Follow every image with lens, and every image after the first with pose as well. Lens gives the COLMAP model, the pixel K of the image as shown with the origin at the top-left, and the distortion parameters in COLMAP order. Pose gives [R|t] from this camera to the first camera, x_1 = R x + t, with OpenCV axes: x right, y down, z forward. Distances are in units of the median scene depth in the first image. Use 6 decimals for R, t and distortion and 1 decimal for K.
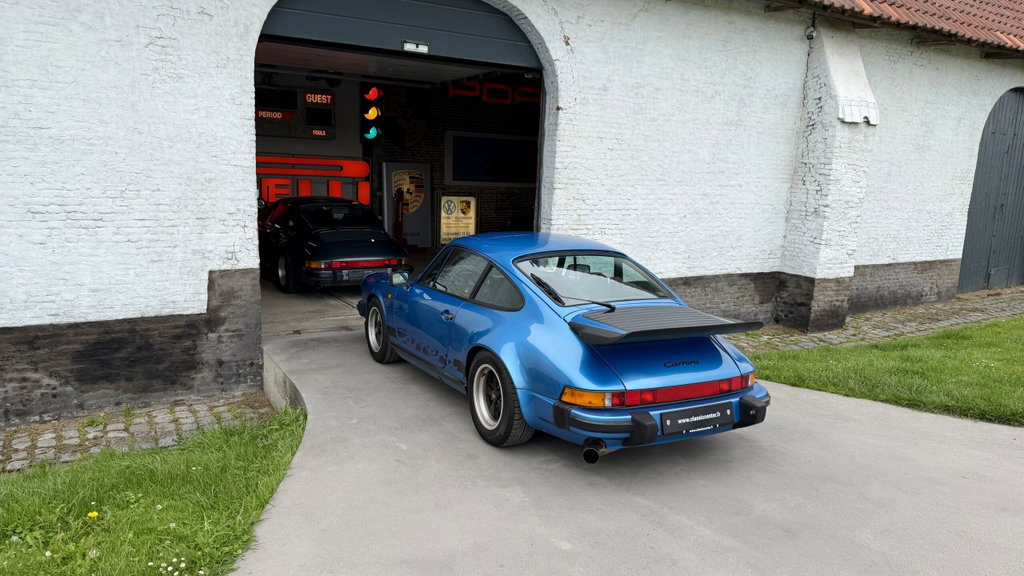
lens RADIAL K [[711.6, 0, 513.6], [0, 711.6, 284.6], [0, 0, 1]] dist [0.085841, -0.145789]
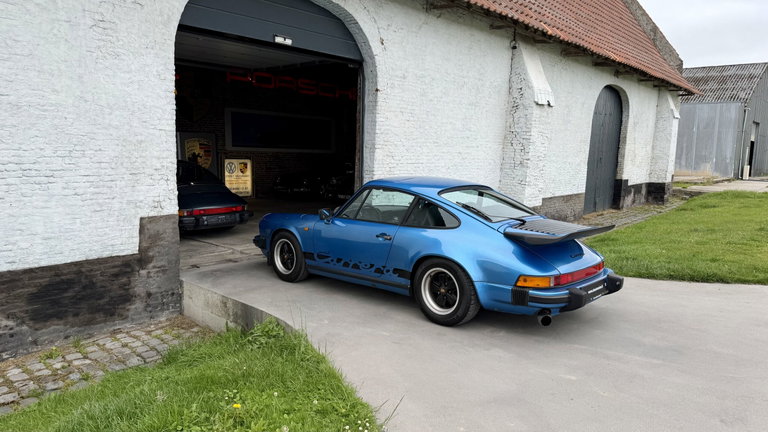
lens RADIAL K [[533.5, 0, 384.0], [0, 533.5, 216.0], [0, 0, 1]] dist [0.092801, -0.135672]
pose [[0.951764, -0.049186, 0.302864, -0.307205], [0.055909, 0.998344, -0.013564, 0.012666], [-0.301695, 0.029842, 0.952937, 0.023305]]
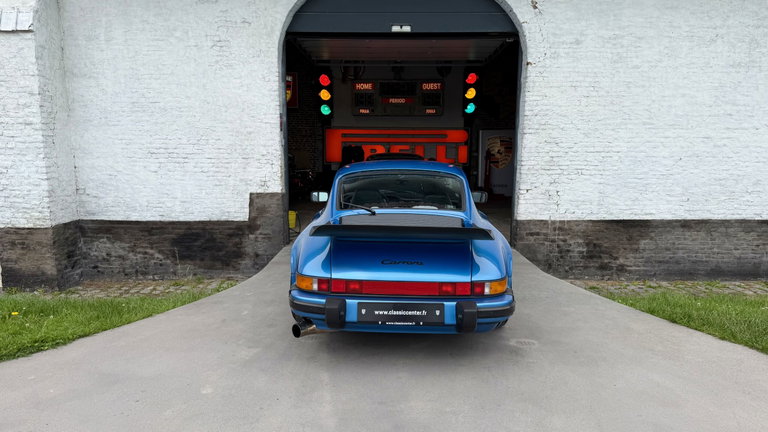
lens RADIAL K [[532.1, 0, 379.5], [0, 532.1, 213.6], [0, 0, 1]] dist [0.085378, -0.159509]
pose [[0.855201, 0.035180, -0.517101, 0.387140], [-0.056710, 0.998055, -0.025890, 0.037442], [0.515184, 0.051466, 0.855533, 0.182415]]
